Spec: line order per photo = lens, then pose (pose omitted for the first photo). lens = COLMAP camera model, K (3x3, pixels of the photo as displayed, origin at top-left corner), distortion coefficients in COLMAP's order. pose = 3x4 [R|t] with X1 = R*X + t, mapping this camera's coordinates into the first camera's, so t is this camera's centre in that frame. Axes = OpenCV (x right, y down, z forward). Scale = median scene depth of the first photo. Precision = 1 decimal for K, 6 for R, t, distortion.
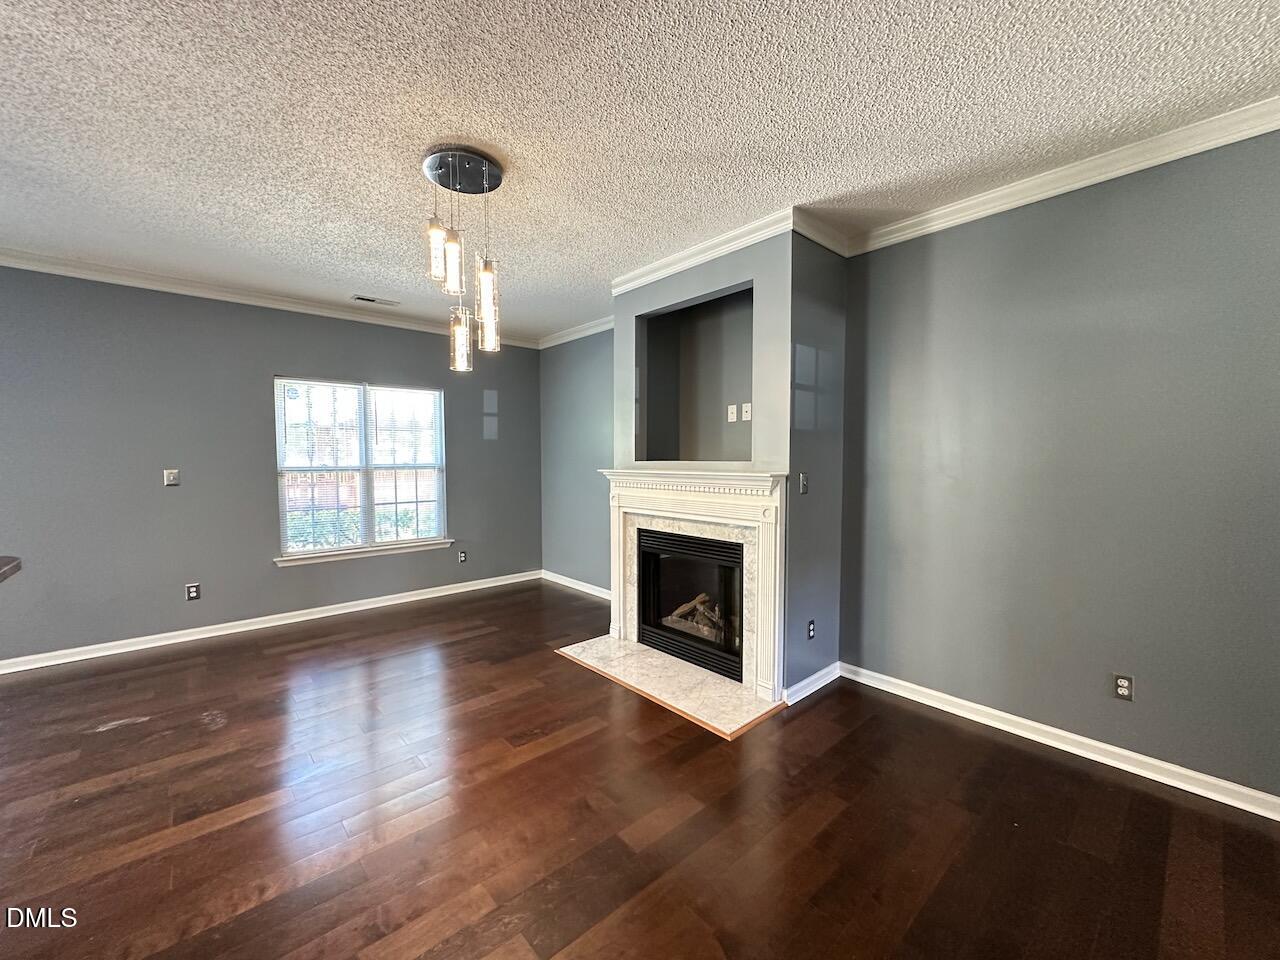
lens RADIAL K [[512.0, 0, 642.1], [0, 512.0, 481.7], [0, 0, 1]] dist [-0.004615, 0.000207]
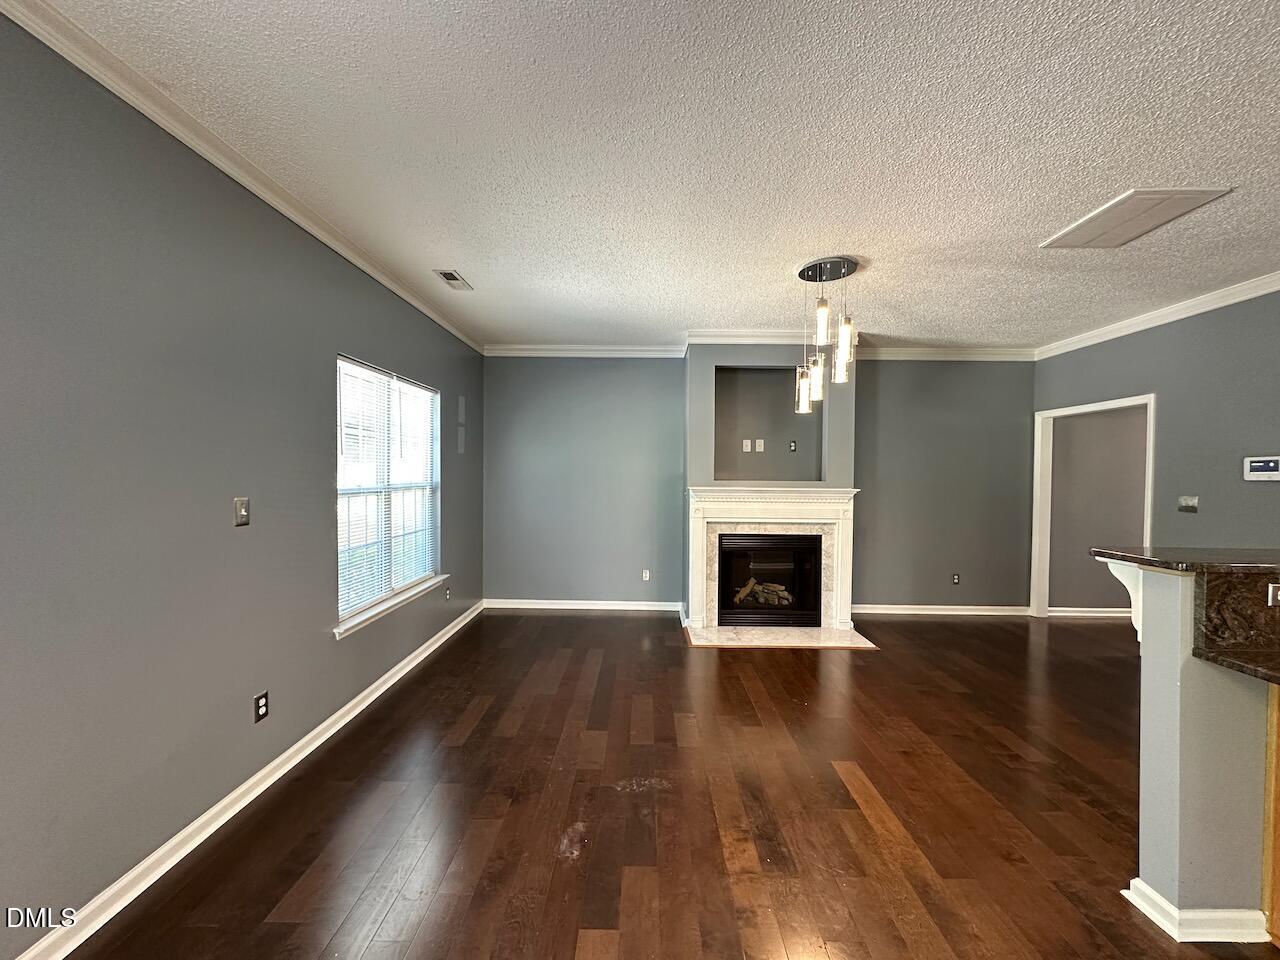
lens RADIAL K [[512.0, 0, 638.2], [0, 512.0, 478.8], [0, 0, 1]] dist [-0.004615, 0.000207]
pose [[0.676811, -0.001196, 0.736156, -1.100766], [0.023897, 0.999507, -0.020347, -0.023910], [-0.735769, 0.031363, 0.676506, 0.301862]]
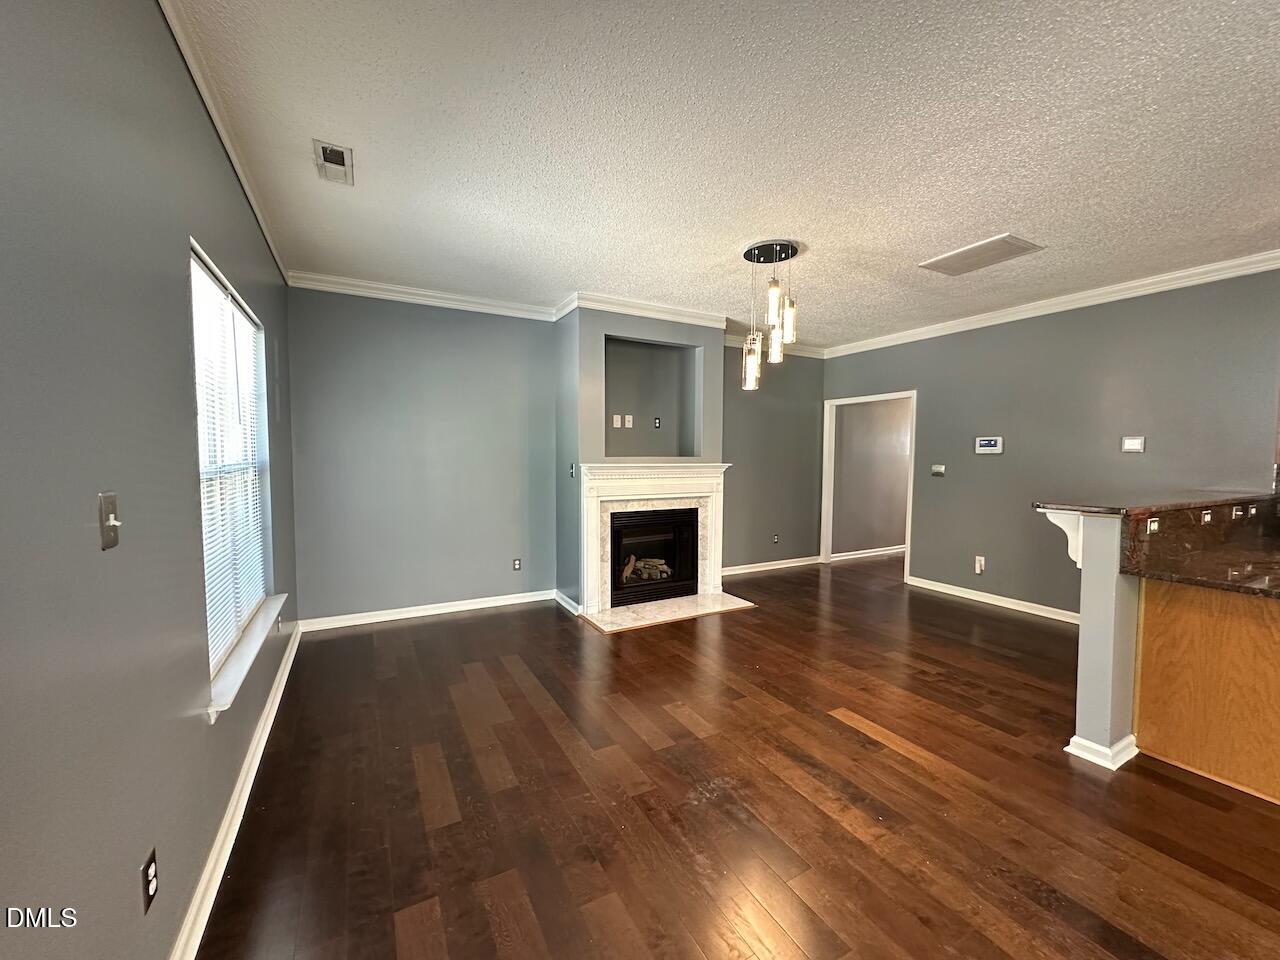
lens RADIAL K [[512.0, 0, 638.3], [0, 512.0, 479.8], [0, 0, 1]] dist [-0.004615, 0.000207]
pose [[0.226160, -0.046994, 0.972956, -1.194686], [0.039268, 0.998463, 0.039099, -0.031557], [-0.973298, 0.029363, 0.227658, 0.683055]]
